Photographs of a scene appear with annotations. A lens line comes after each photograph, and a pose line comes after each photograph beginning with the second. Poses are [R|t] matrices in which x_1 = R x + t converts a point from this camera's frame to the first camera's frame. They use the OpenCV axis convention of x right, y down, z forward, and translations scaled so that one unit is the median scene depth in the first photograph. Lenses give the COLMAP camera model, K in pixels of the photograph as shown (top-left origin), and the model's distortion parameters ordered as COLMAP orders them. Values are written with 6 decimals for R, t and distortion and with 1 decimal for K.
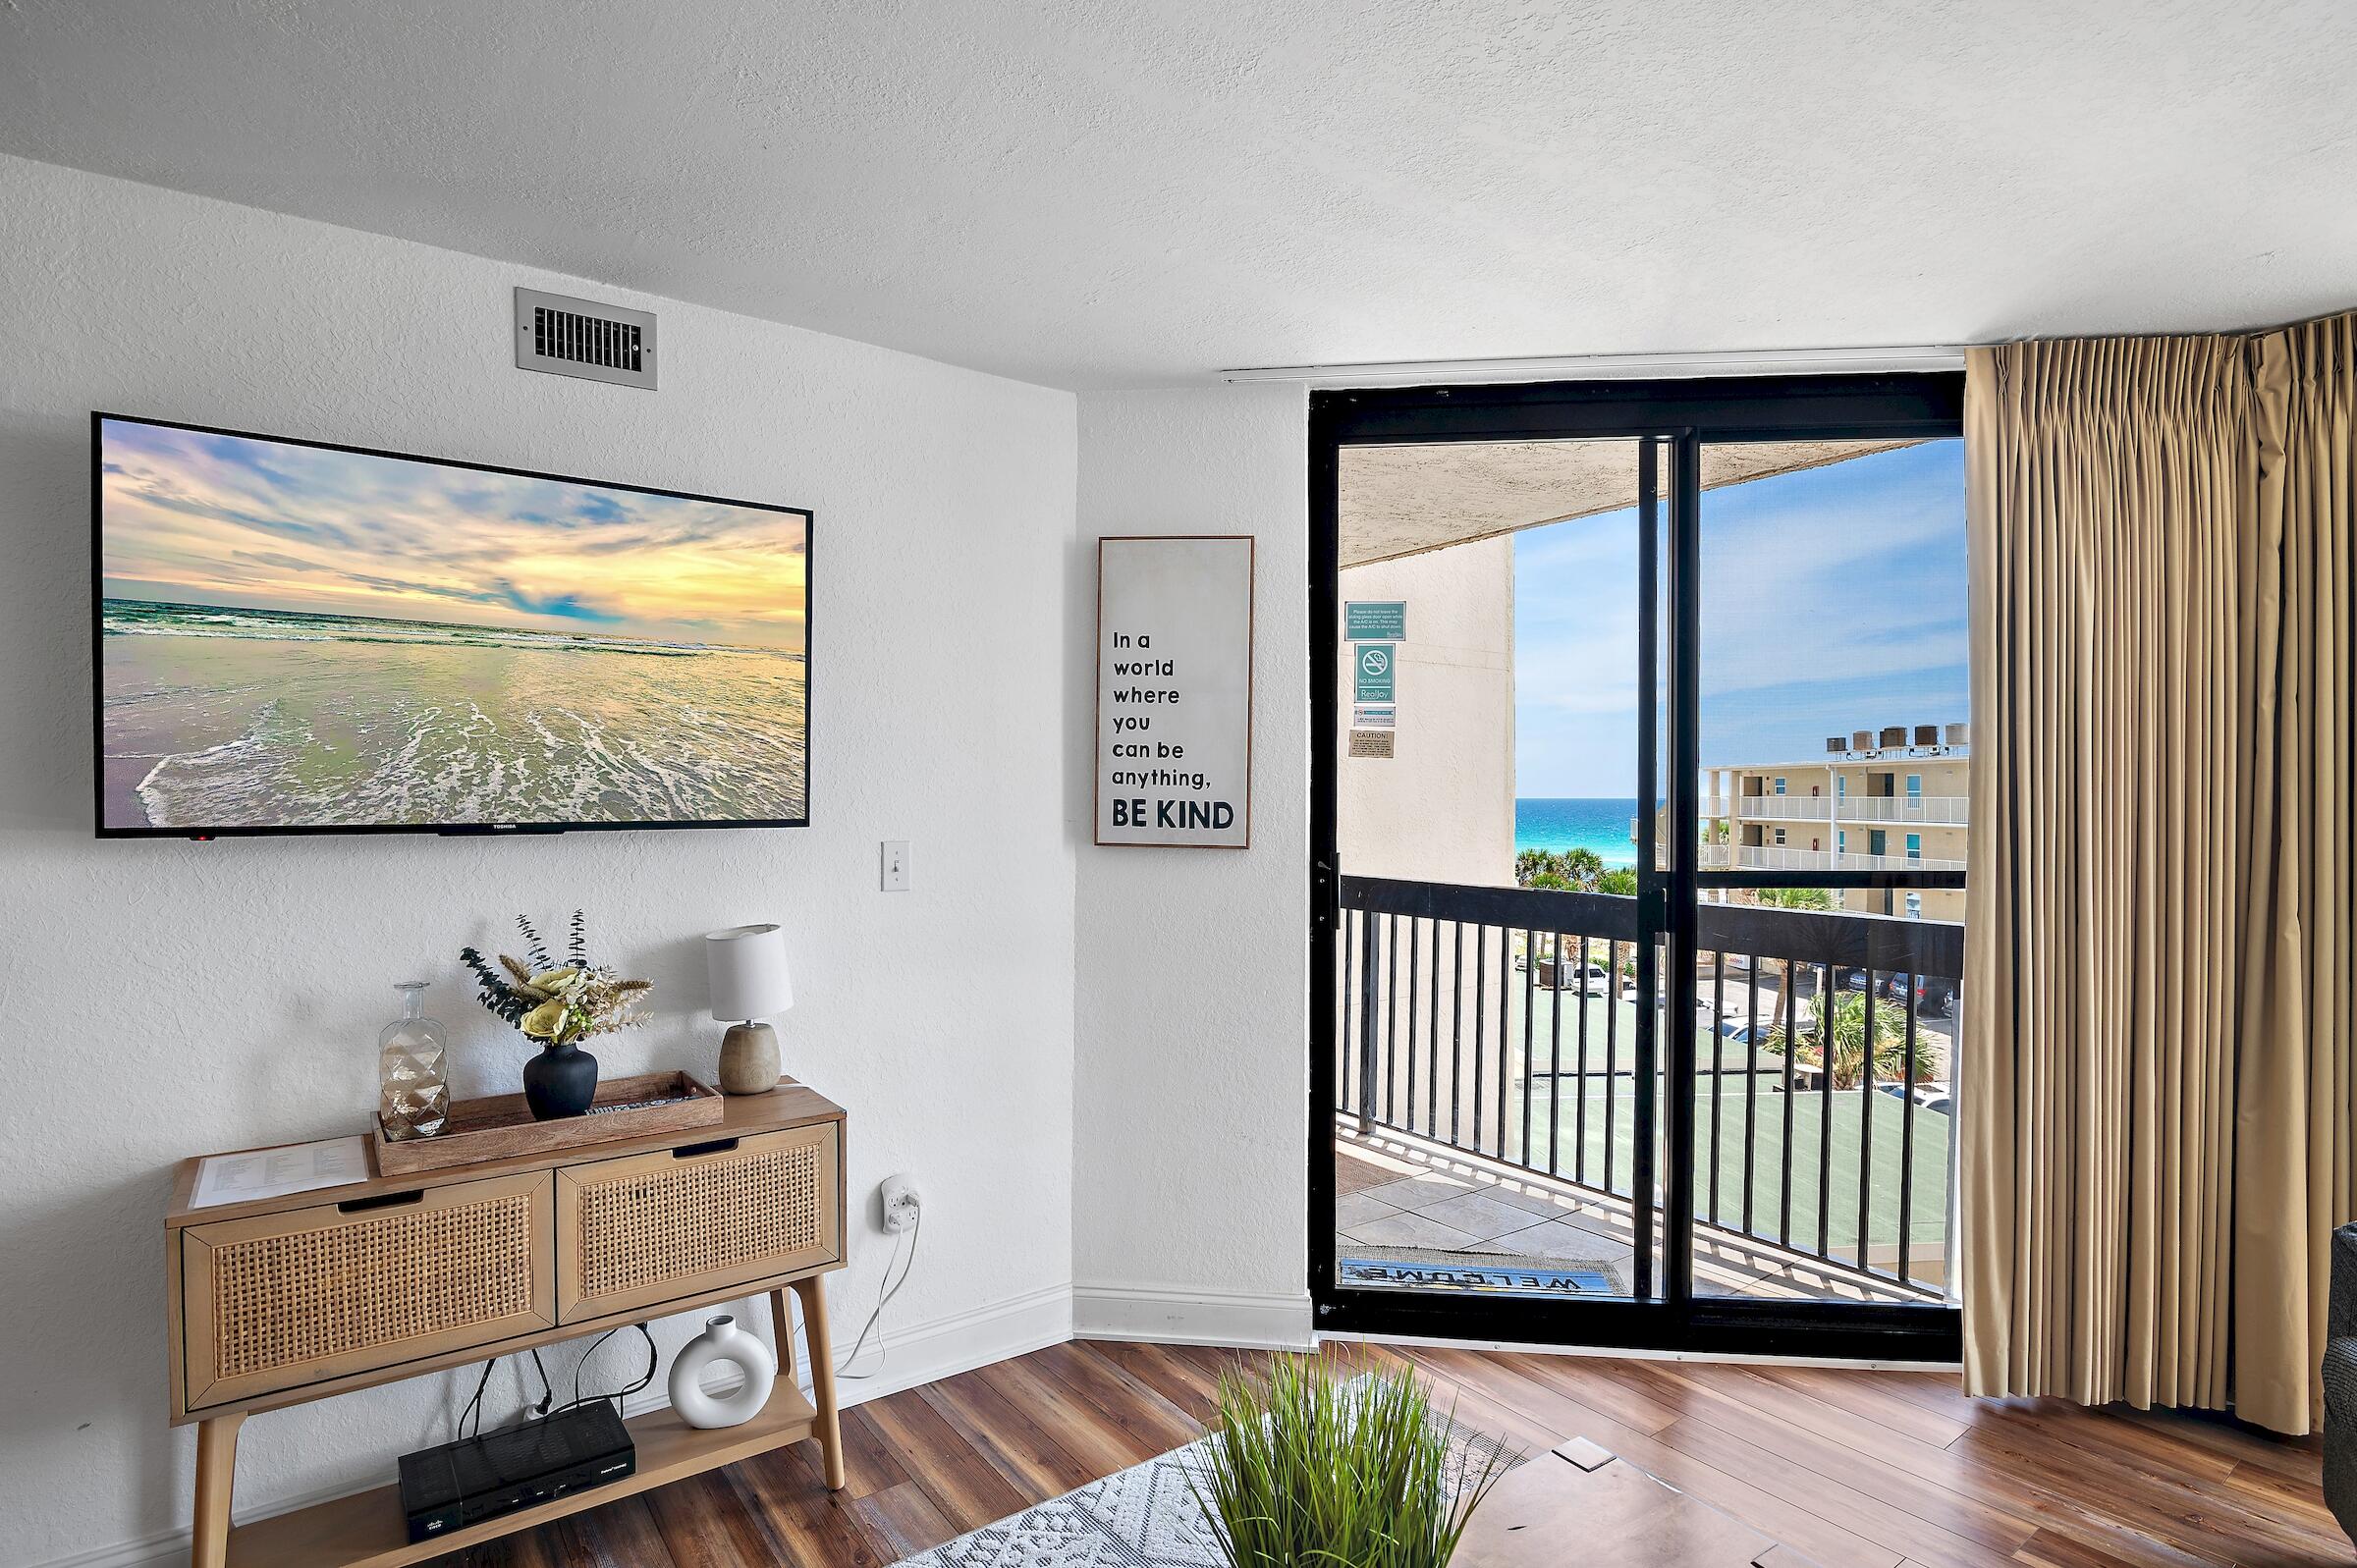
lens RADIAL K [[1197.8, 0, 1243.2], [0, 1197.8, 802.4], [0, 0, 1]] dist [-0.010962, 0.003156]
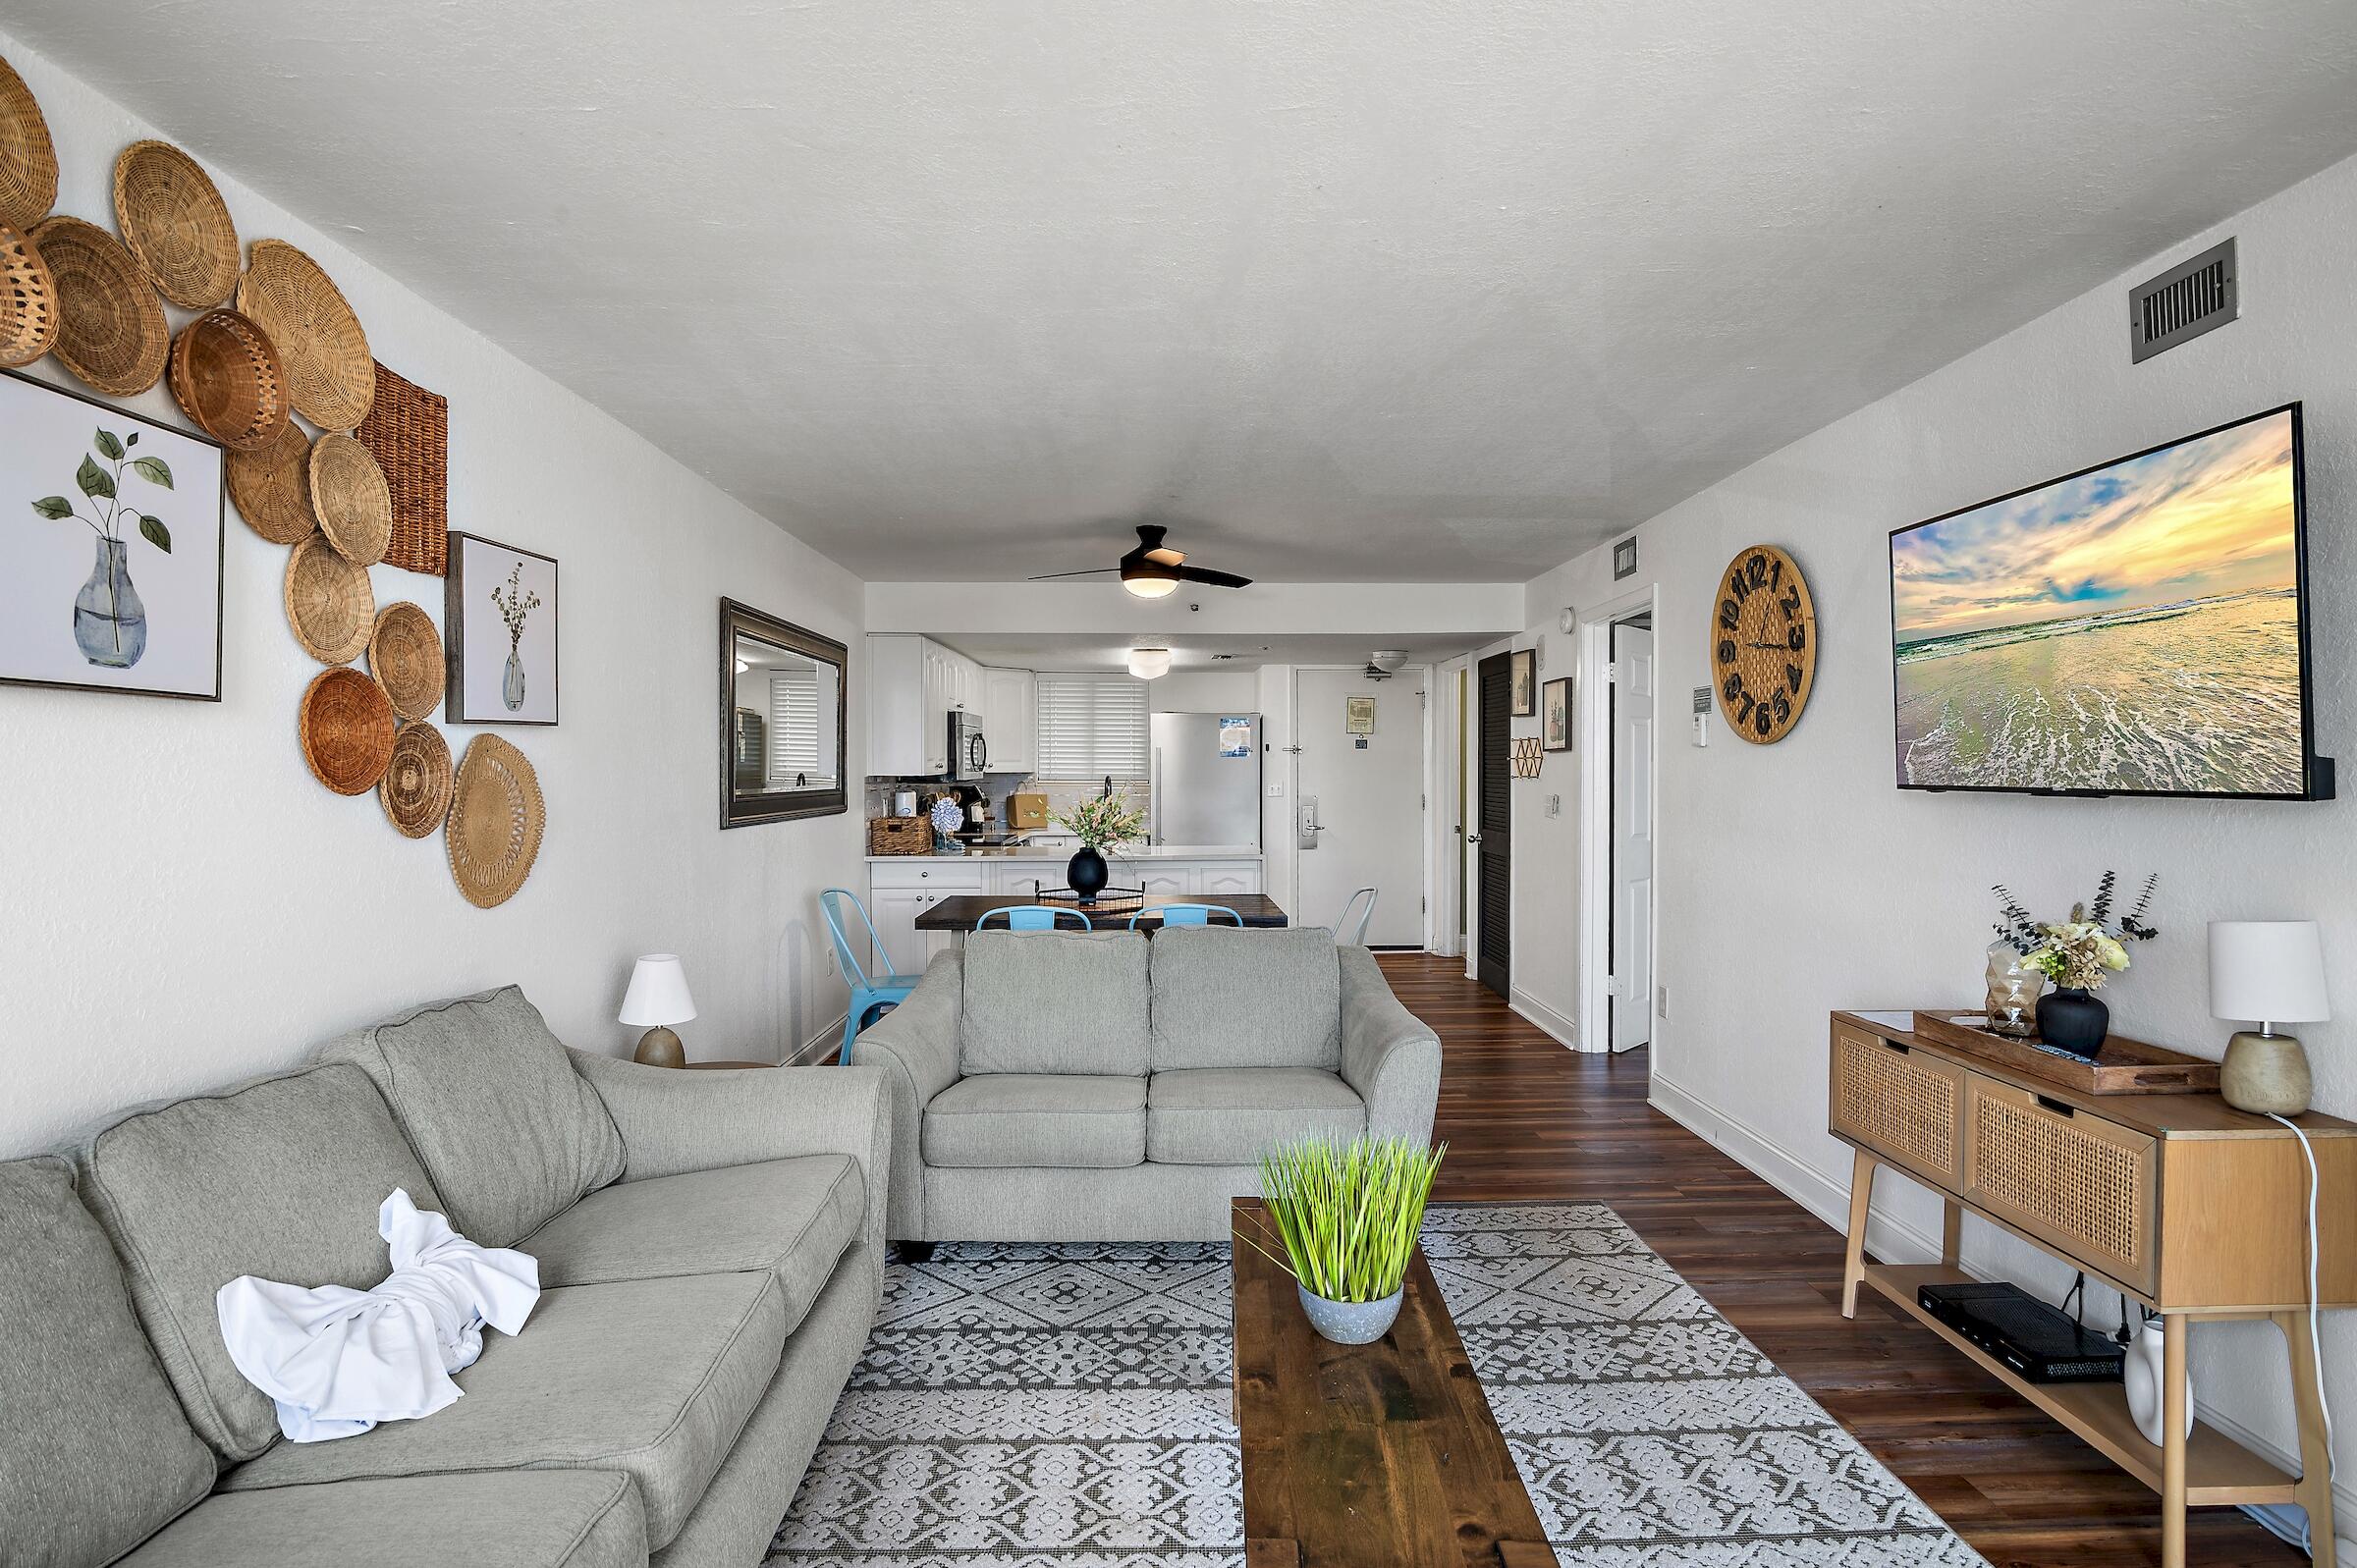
lens RADIAL K [[1197.8, 0, 1197.9], [0, 1197.8, 769.4], [0, 0, 1]] dist [-0.010962, 0.003156]
pose [[-0.575258, 0.001563, -0.817971, 0.675087], [-0.008049, 0.999939, 0.007572, -0.004024], [0.817933, 0.010940, -0.575210, 0.842973]]
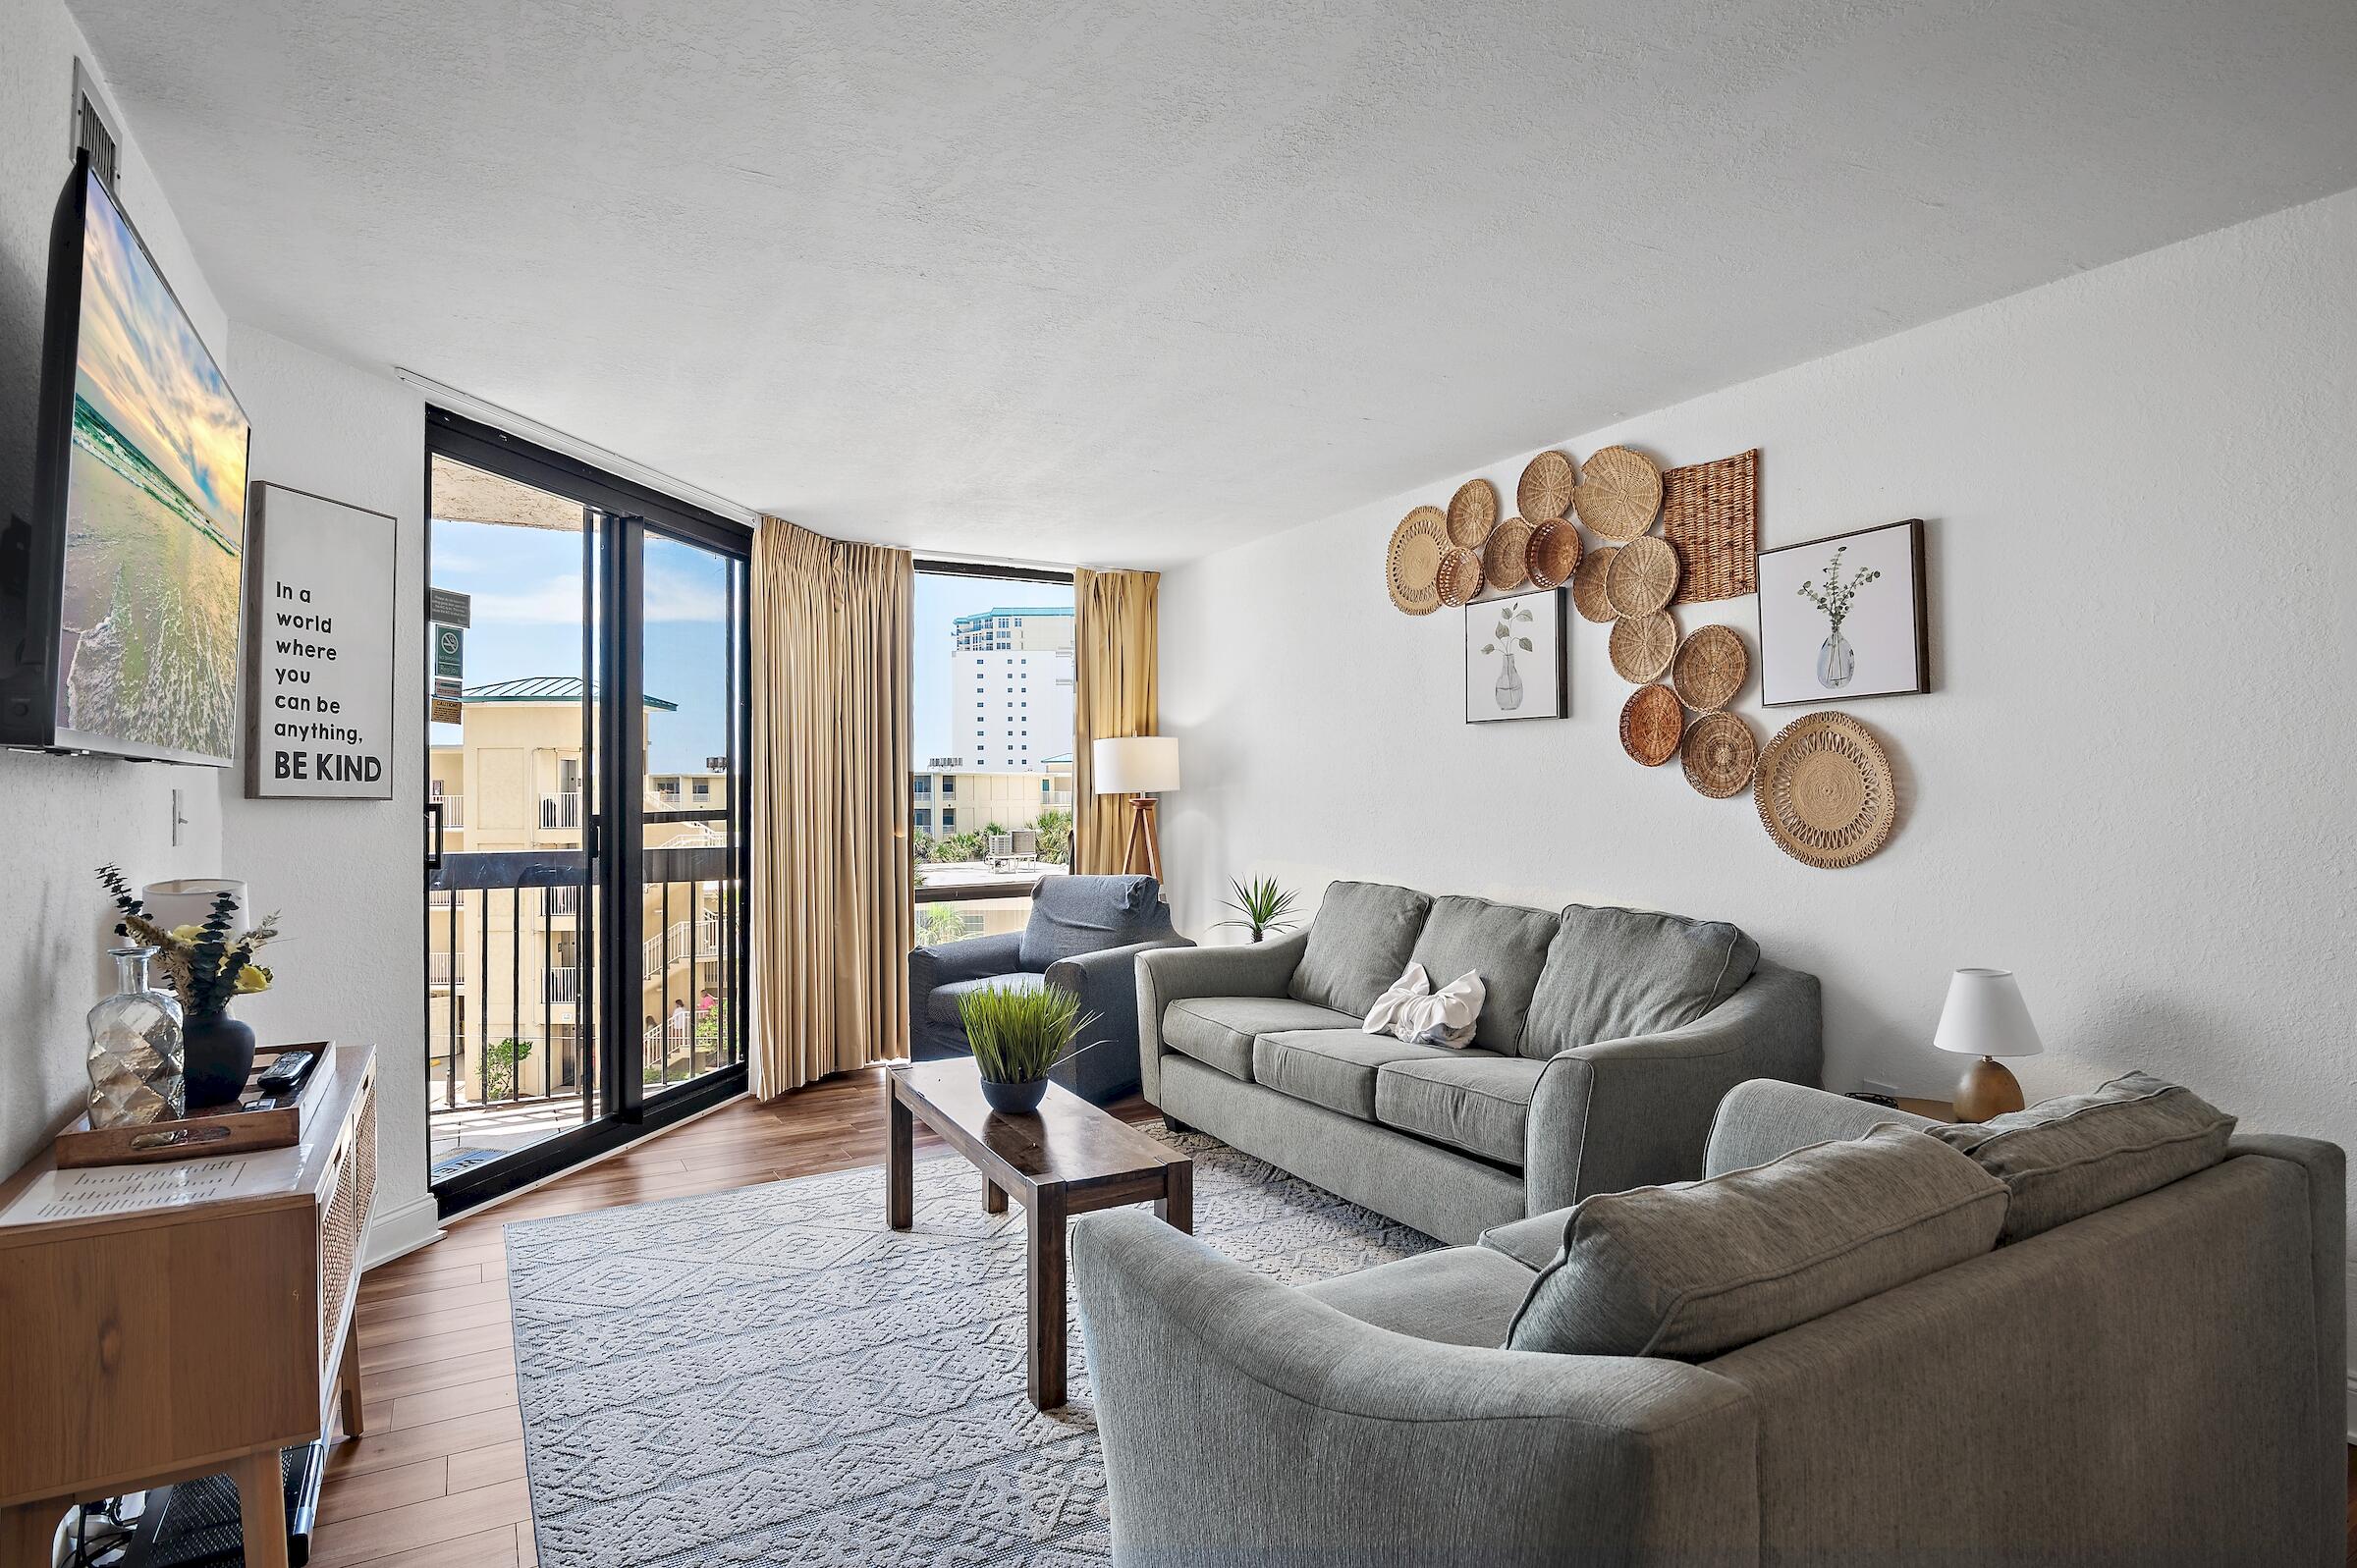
lens RADIAL K [[1197.8, 0, 1179.8], [0, 1197.8, 791.8], [0, 0, 1]] dist [-0.010962, 0.003156]
pose [[0.106114, -0.000645, 0.994354, -1.167770], [0.016026, 0.999871, -0.001061, 0.050757], [-0.994225, 0.016048, 0.106111, 0.193720]]
